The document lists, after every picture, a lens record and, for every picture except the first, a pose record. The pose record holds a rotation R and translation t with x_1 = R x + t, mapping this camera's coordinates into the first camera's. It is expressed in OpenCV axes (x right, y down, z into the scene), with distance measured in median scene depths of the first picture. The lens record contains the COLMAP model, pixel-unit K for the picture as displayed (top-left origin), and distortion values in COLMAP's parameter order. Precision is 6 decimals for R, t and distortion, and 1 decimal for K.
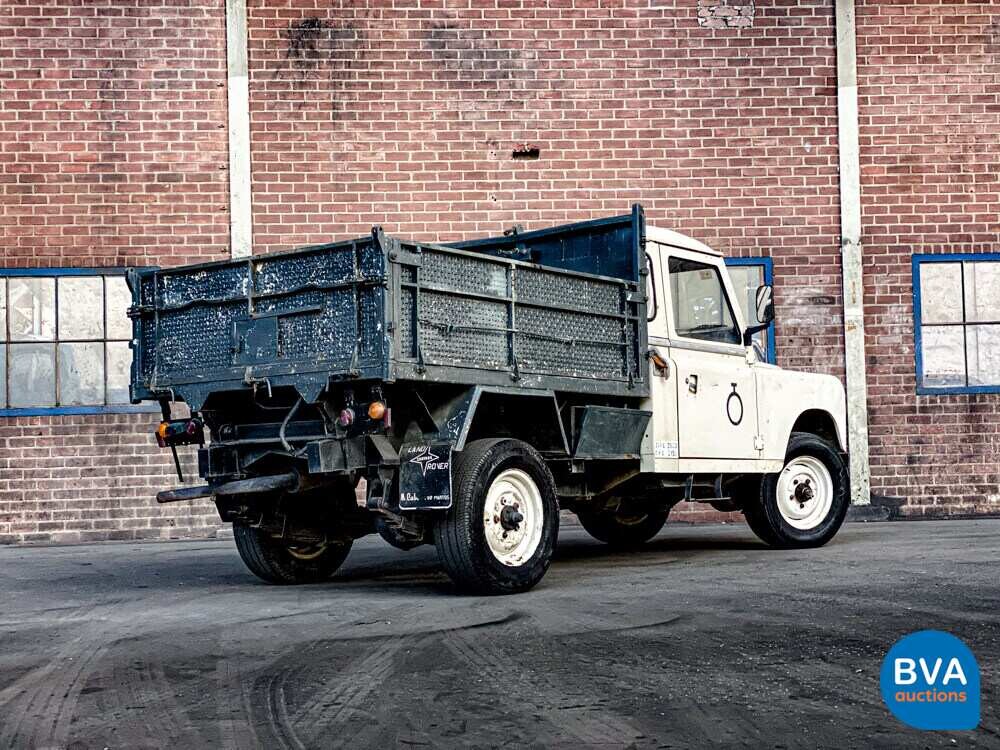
lens RADIAL K [[1481.5, 0, 505.2], [0, 1481.5, 362.5], [0, 0, 1]] dist [0.116571, 0.000000]
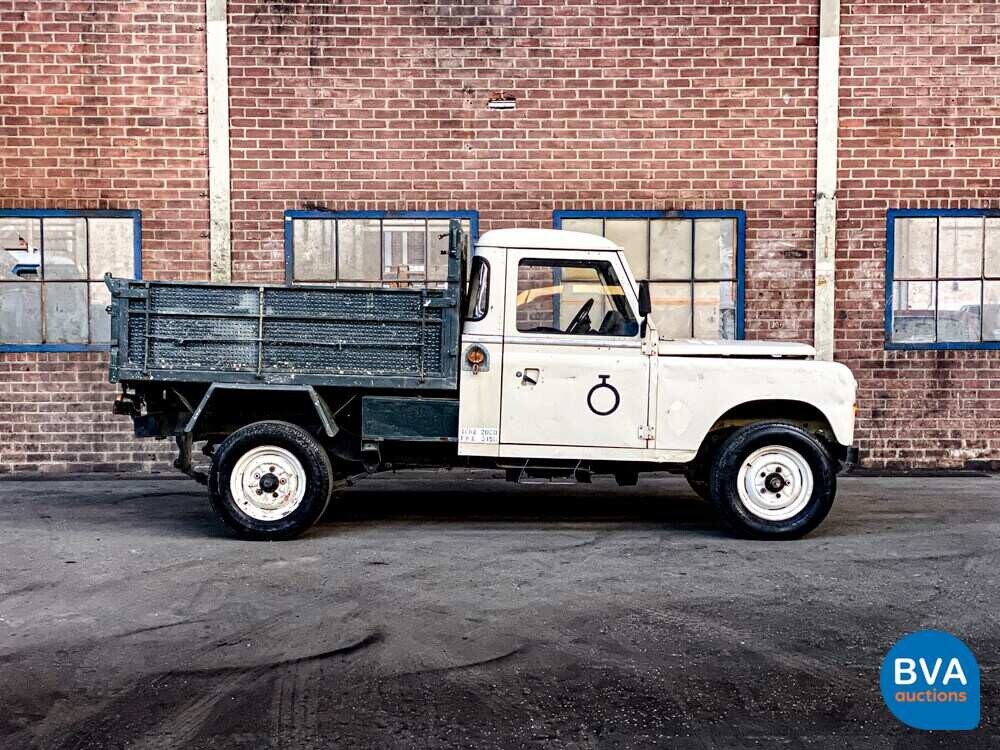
lens RADIAL K [[1481.5, 0, 505.3], [0, 1481.5, 366.1], [0, 0, 1]] dist [0.116571, 0.000000]
pose [[0.998166, 0.026133, -0.054603, 0.075832], [-0.020460, 0.994576, 0.101981, -0.065738], [0.056972, -0.100676, 0.993287, -0.016856]]
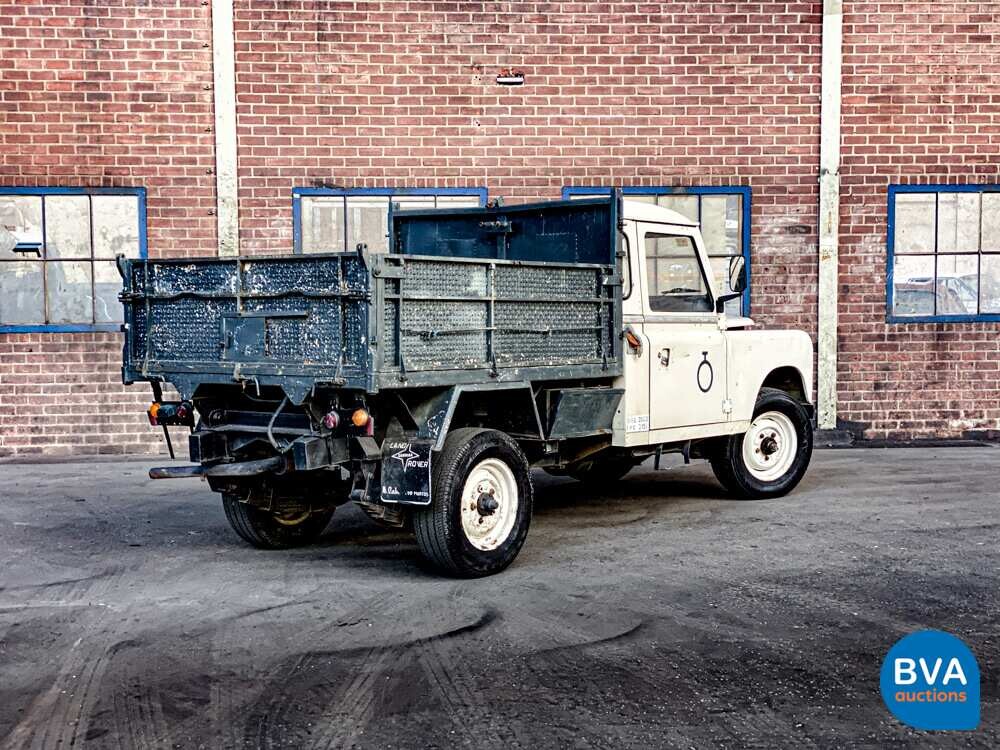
lens RADIAL K [[1481.5, 0, 505.9], [0, 1481.5, 359.4], [0, 0, 1]] dist [0.116571, 0.000000]
pose [[0.999776, 0.016855, 0.012838, 0.001156], [-0.018198, 0.993447, 0.112837, -0.065434], [-0.010852, -0.113046, 0.993531, -0.020272]]
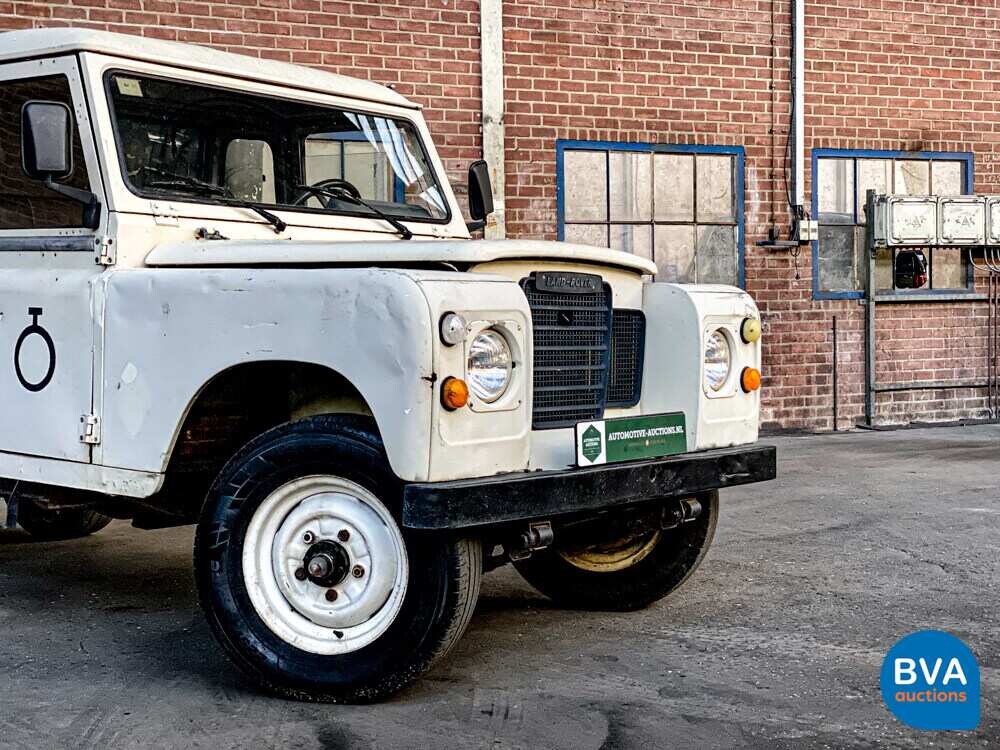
lens RADIAL K [[1481.5, 0, 503.4], [0, 1481.5, 363.4], [0, 0, 1]] dist [0.116571, 0.000000]
pose [[0.929485, -0.005267, 0.368821, -0.069946], [-0.024659, 0.996774, 0.076380, -0.009115], [-0.368034, -0.080089, 0.926357, 0.220742]]
